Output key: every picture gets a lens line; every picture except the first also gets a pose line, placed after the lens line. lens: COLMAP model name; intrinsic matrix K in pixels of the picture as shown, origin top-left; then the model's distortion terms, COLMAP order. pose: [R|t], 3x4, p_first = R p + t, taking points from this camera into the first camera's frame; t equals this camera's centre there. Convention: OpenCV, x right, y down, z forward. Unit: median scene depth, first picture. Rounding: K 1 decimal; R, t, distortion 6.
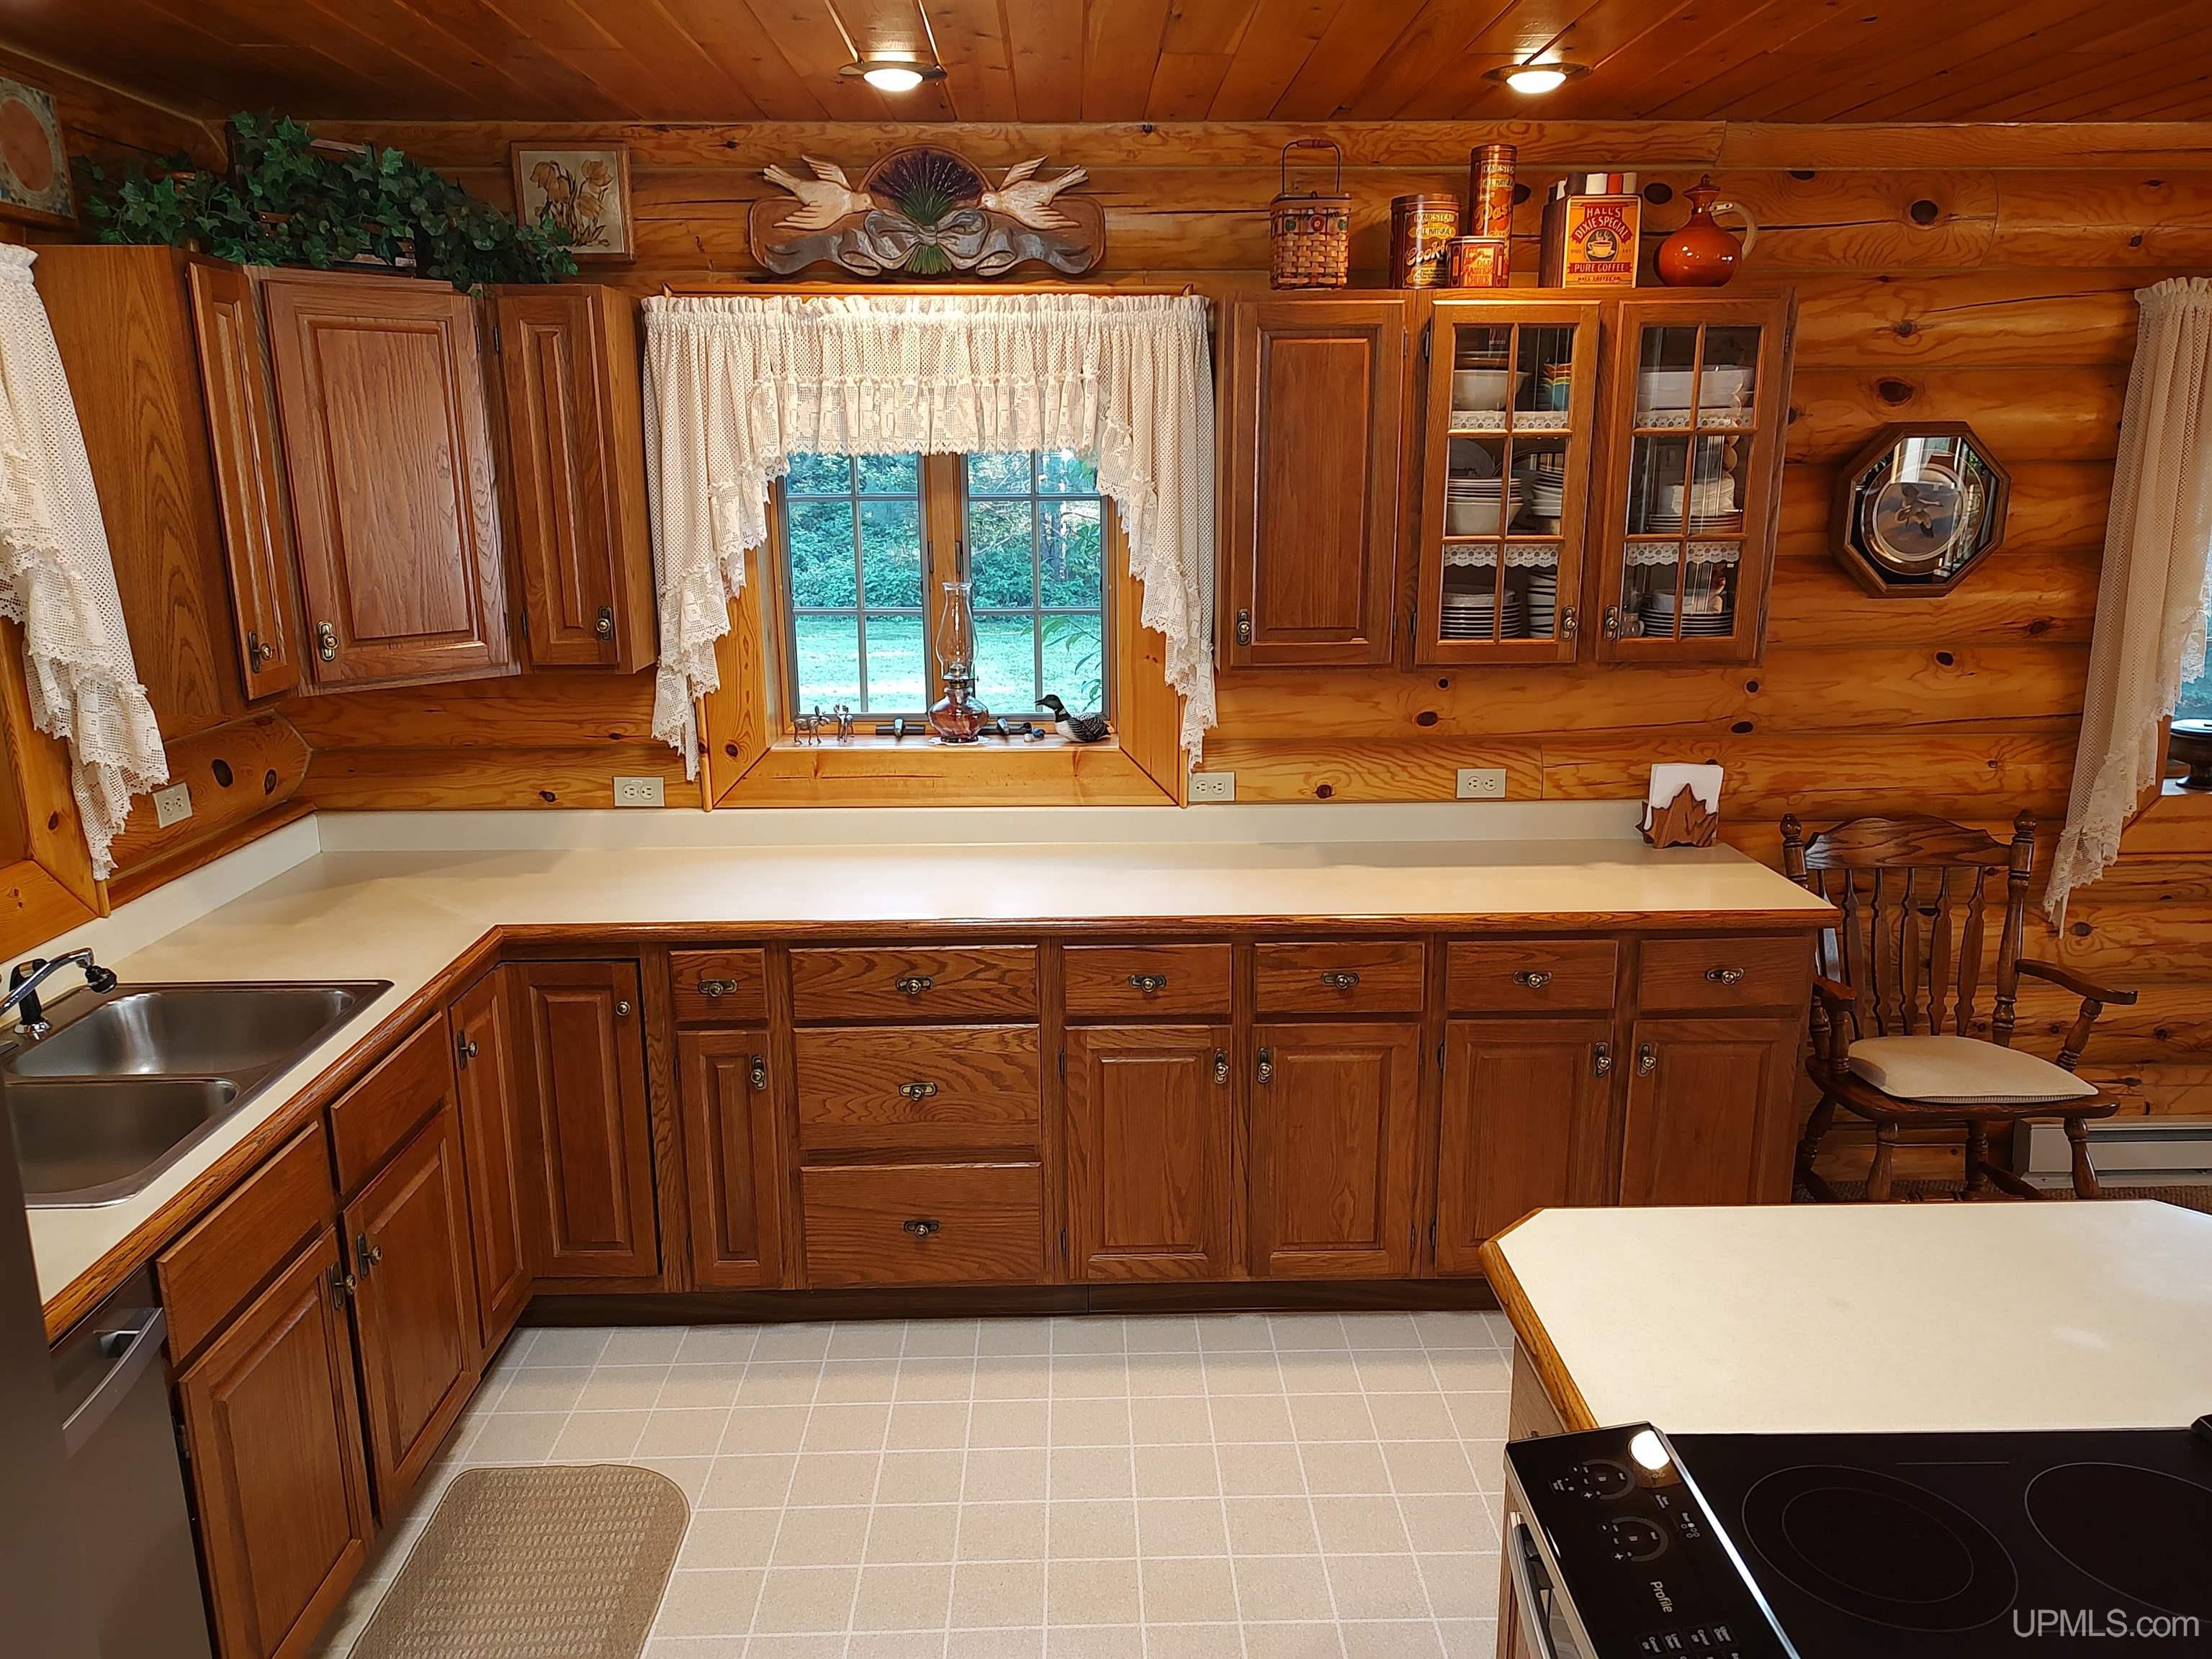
lens RADIAL K [[1557.7, 0, 1115.3], [0, 1557.7, 821.3], [0, 0, 1]] dist [0.022940, -0.005502]
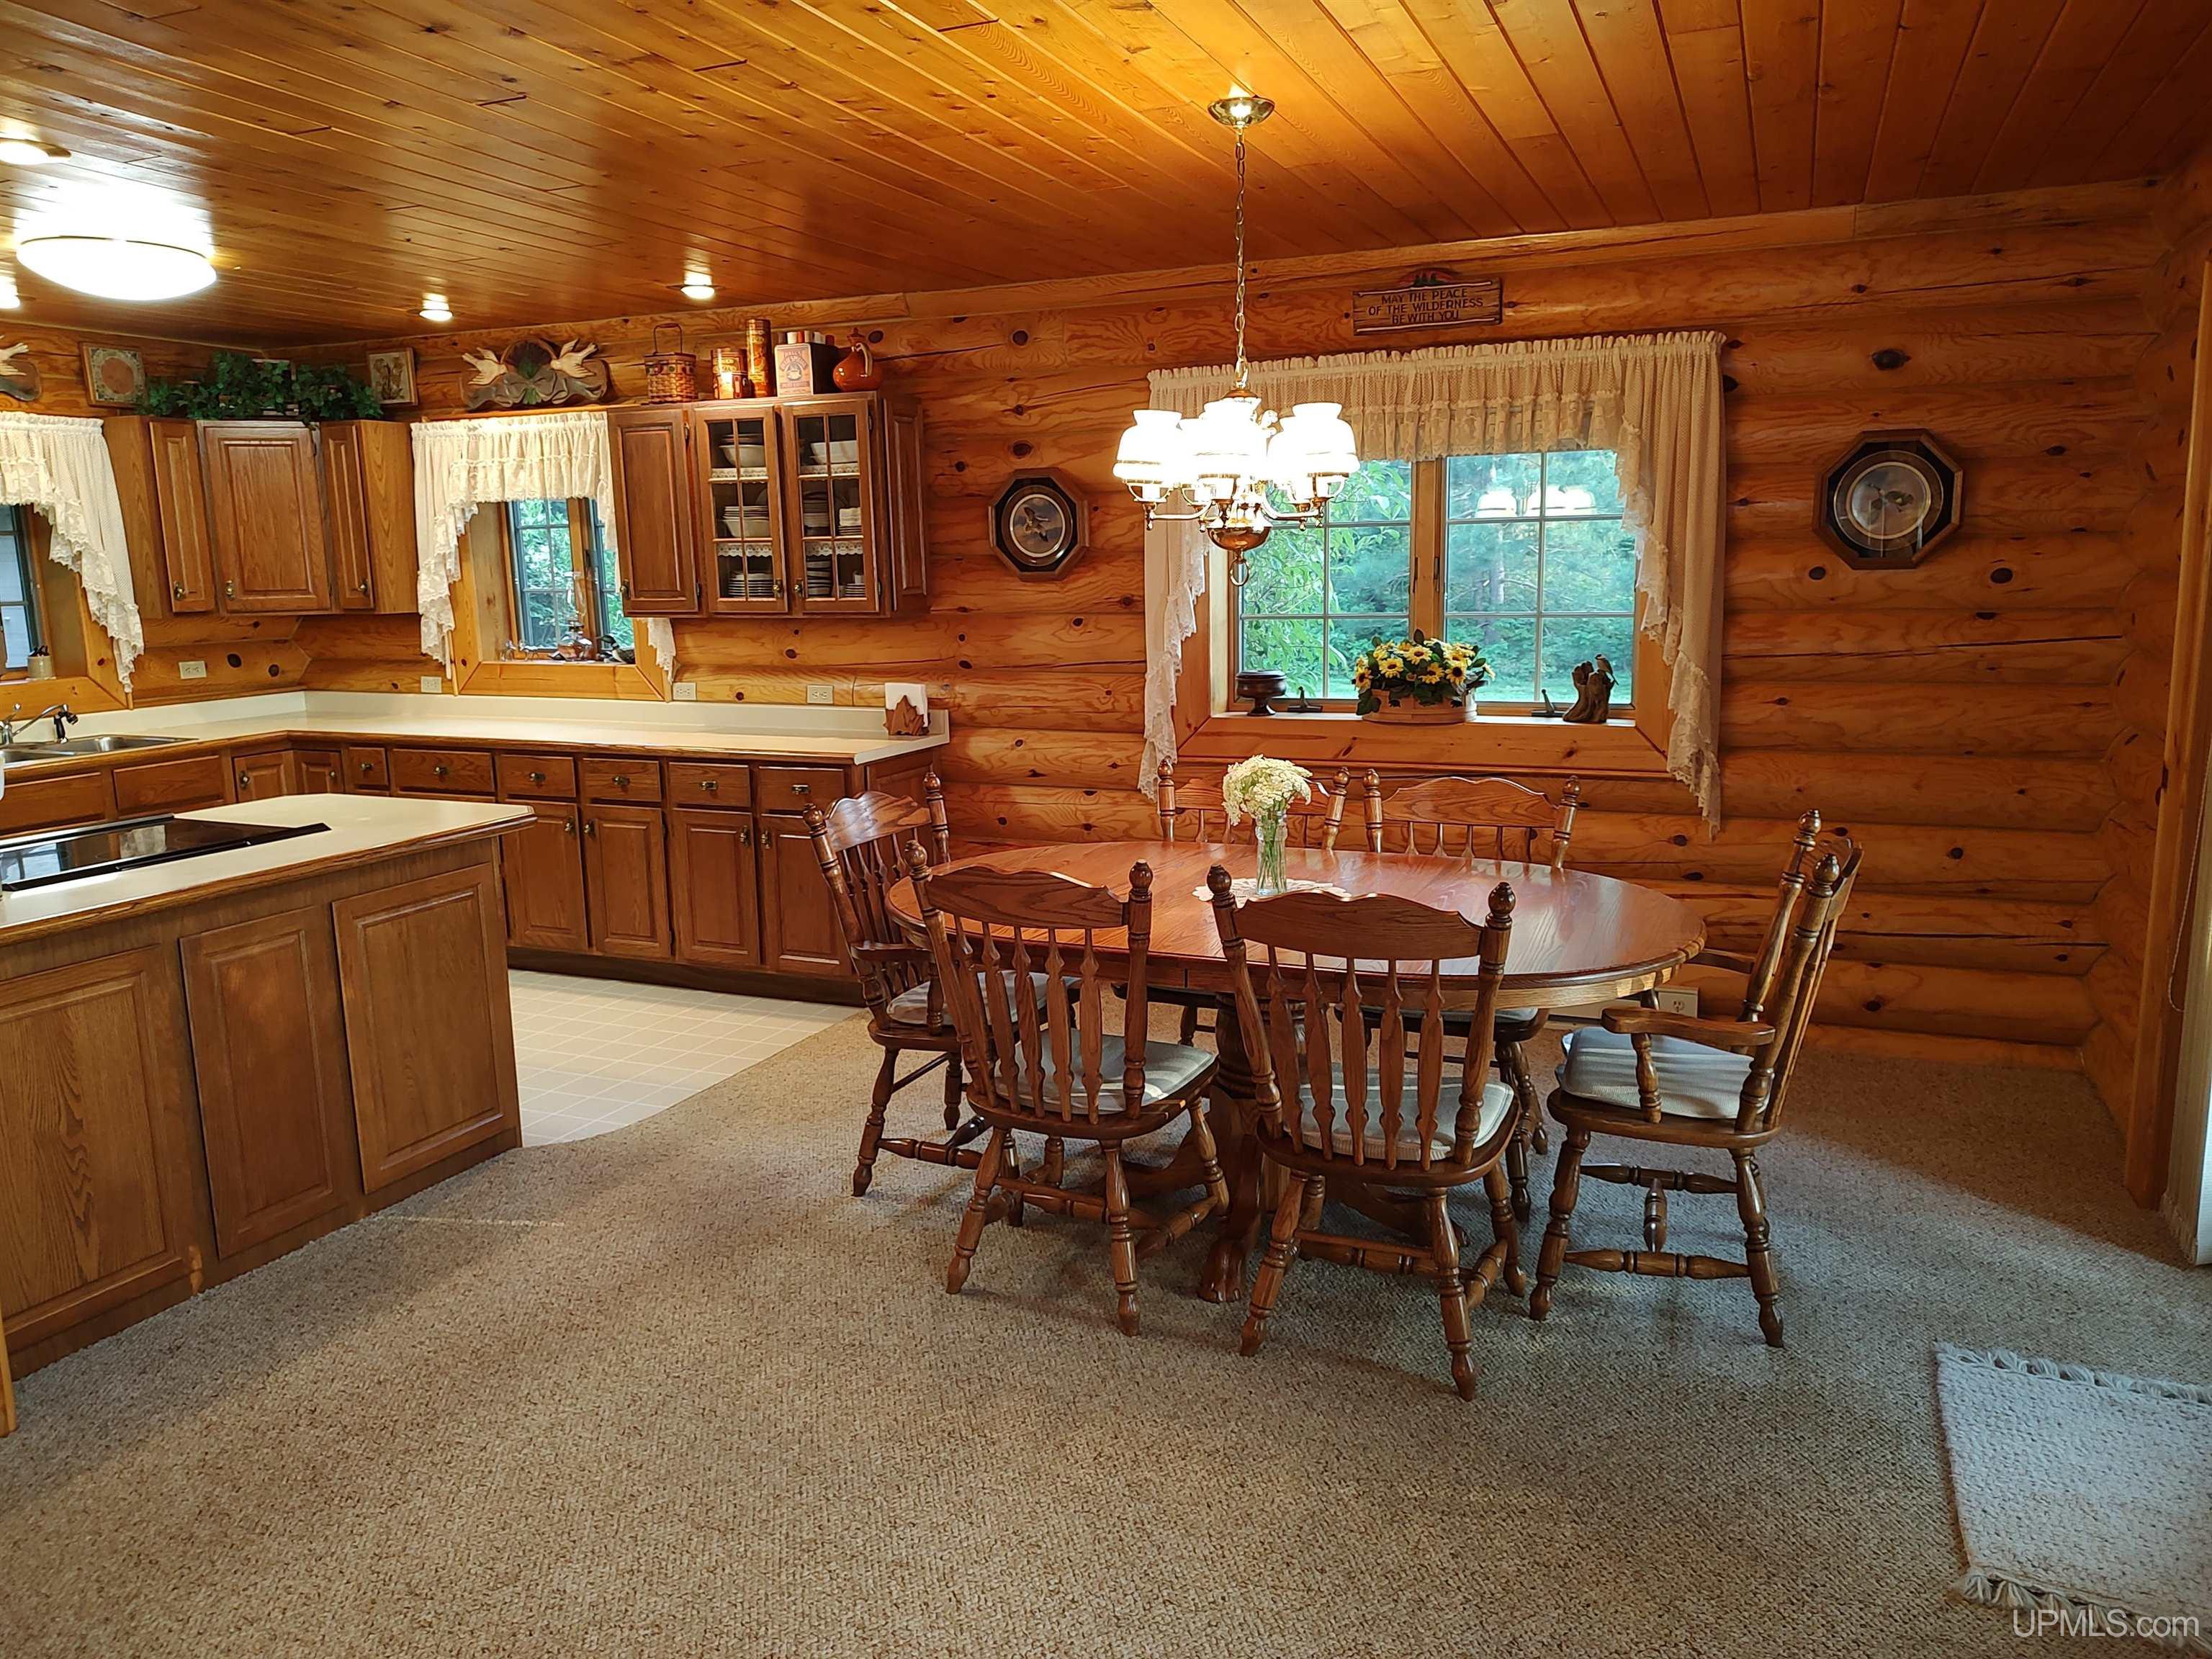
lens RADIAL K [[1557.7, 0, 1115.3], [0, 1557.7, 821.3], [0, 0, 1]] dist [0.022940, -0.005502]
pose [[0.909070, 0.060855, -0.412176, 1.318368], [-0.082202, 0.996027, -0.034244, 0.151936], [0.408455, 0.065012, 0.910460, -0.383683]]
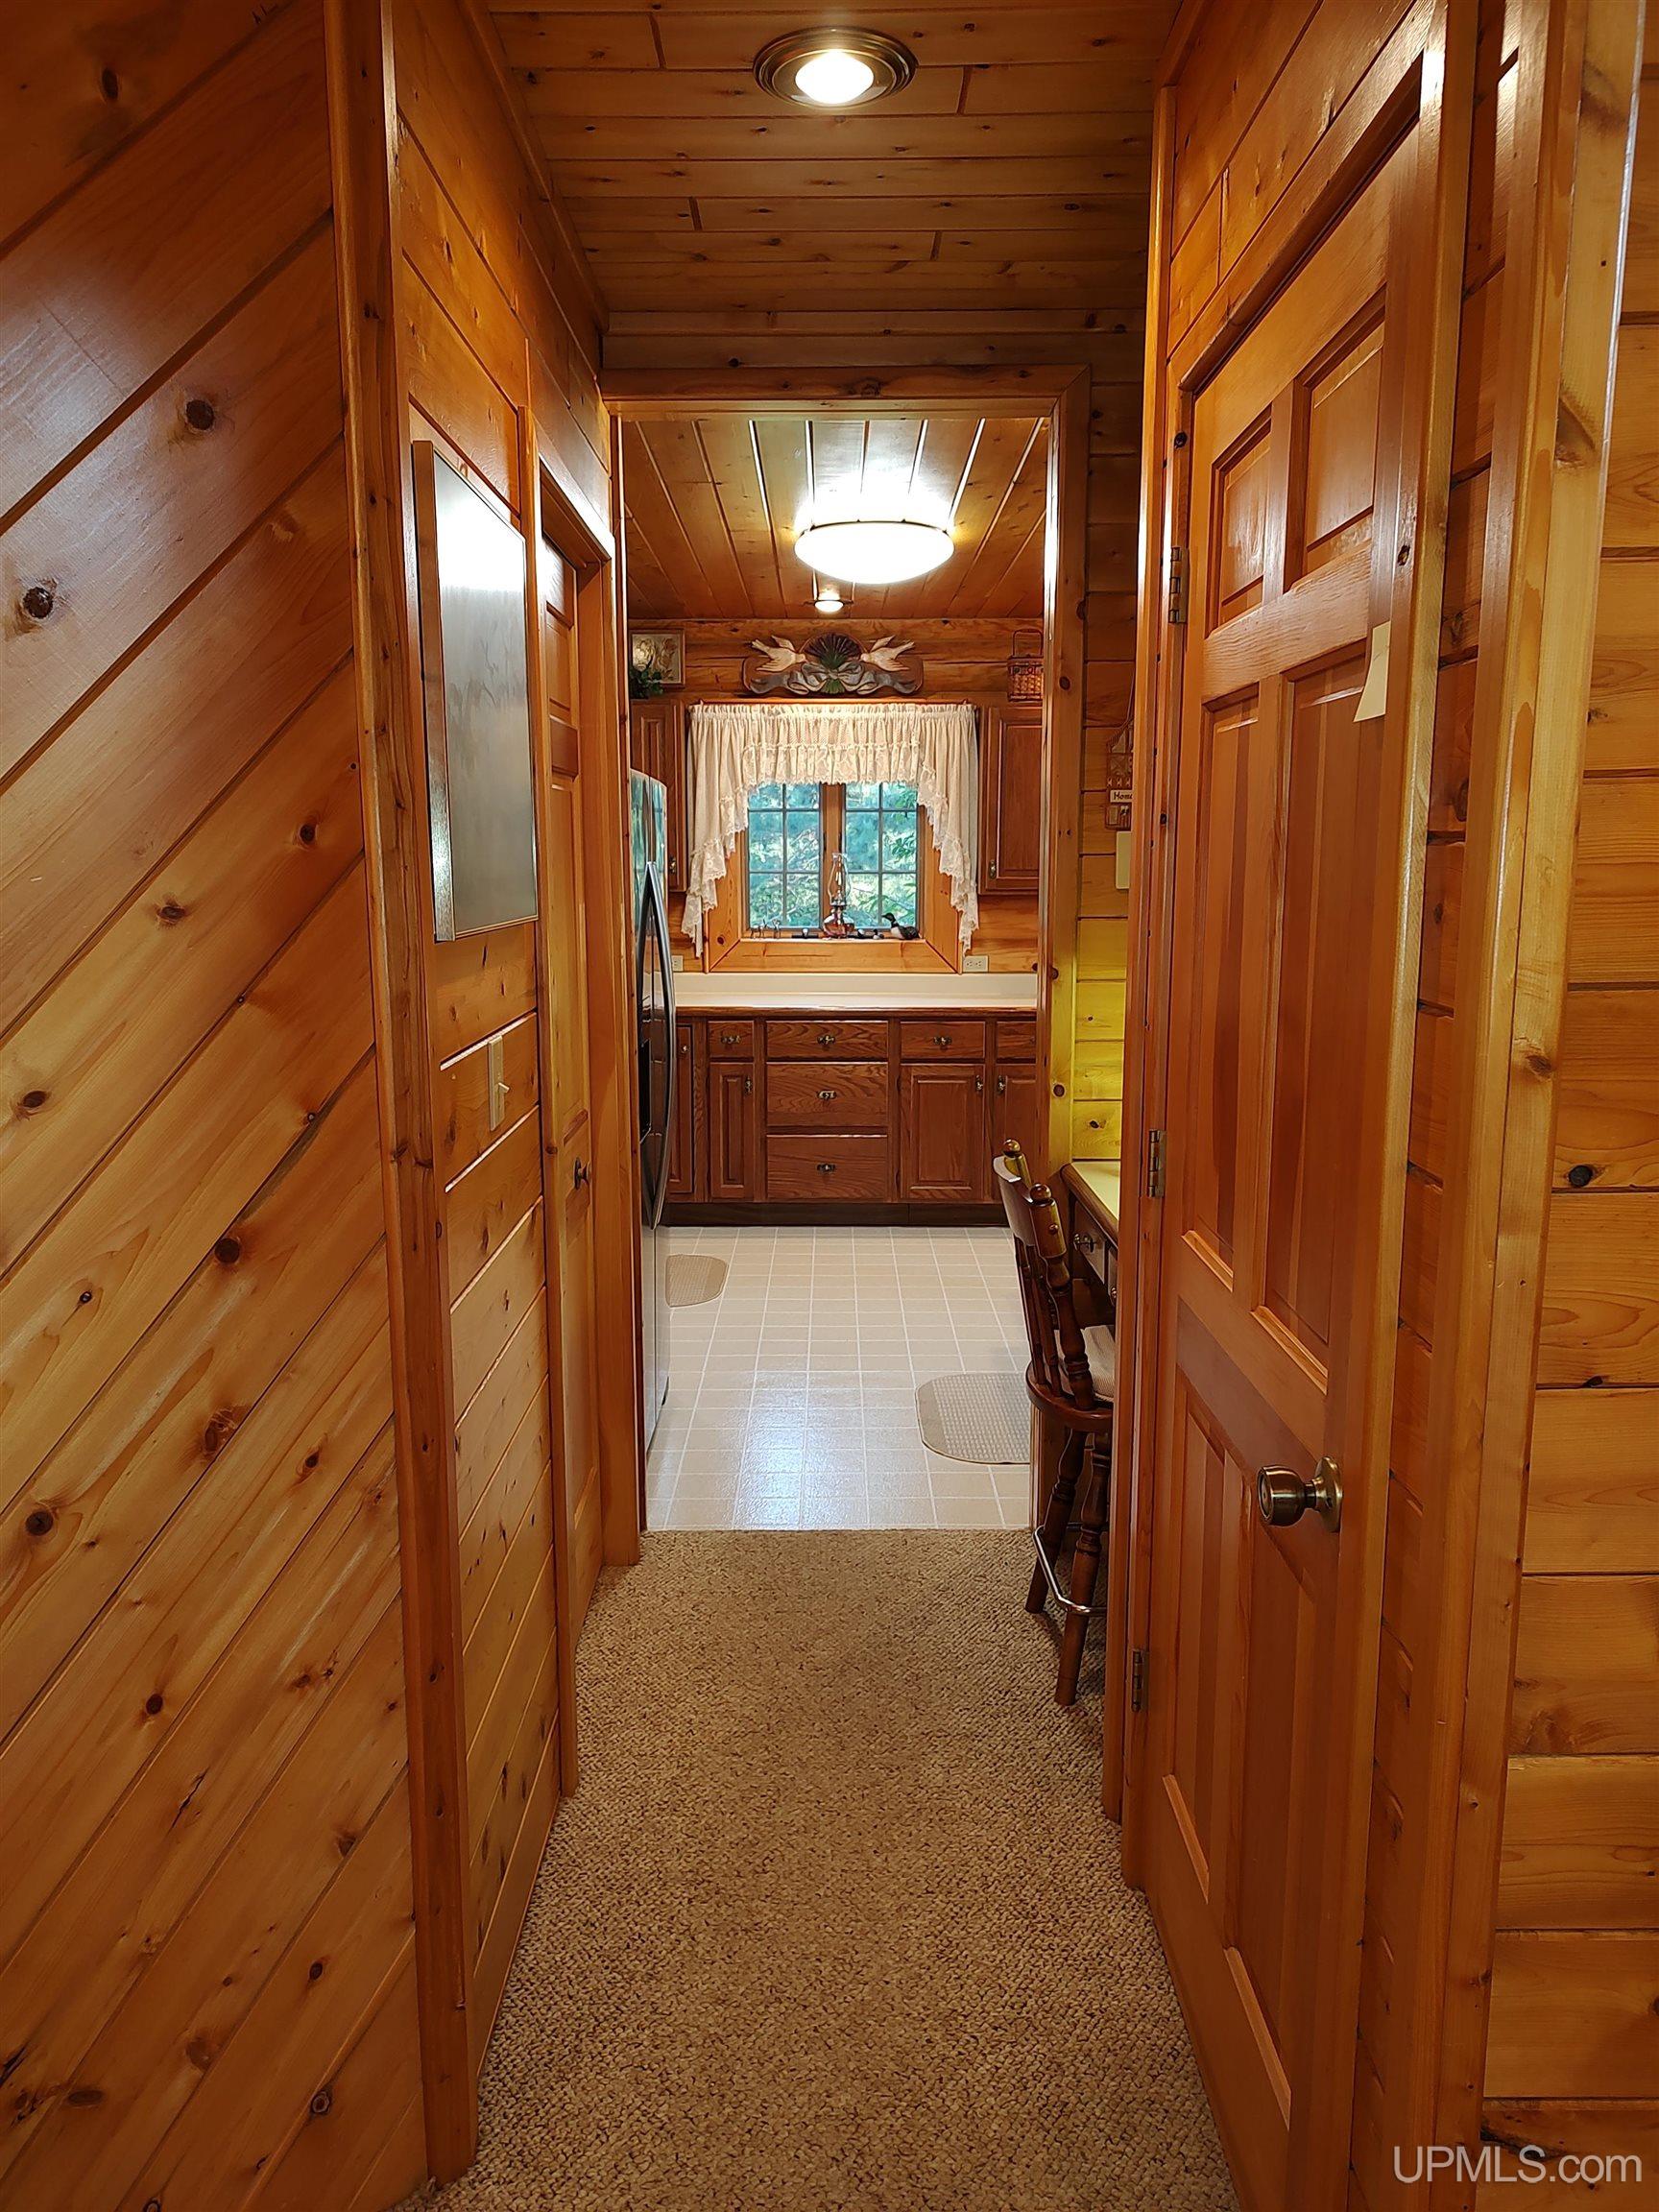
lens RADIAL K [[1557.7, 0, 816.7], [0, 1557.7, 1108.2], [0, 0, 1]] dist [0.022940, -0.005502]
pose [[0.999176, 0.011234, -0.039003, -0.057793], [-0.013648, 0.997971, -0.062192, 0.294606], [0.038225, 0.062673, 0.997302, -0.931519]]
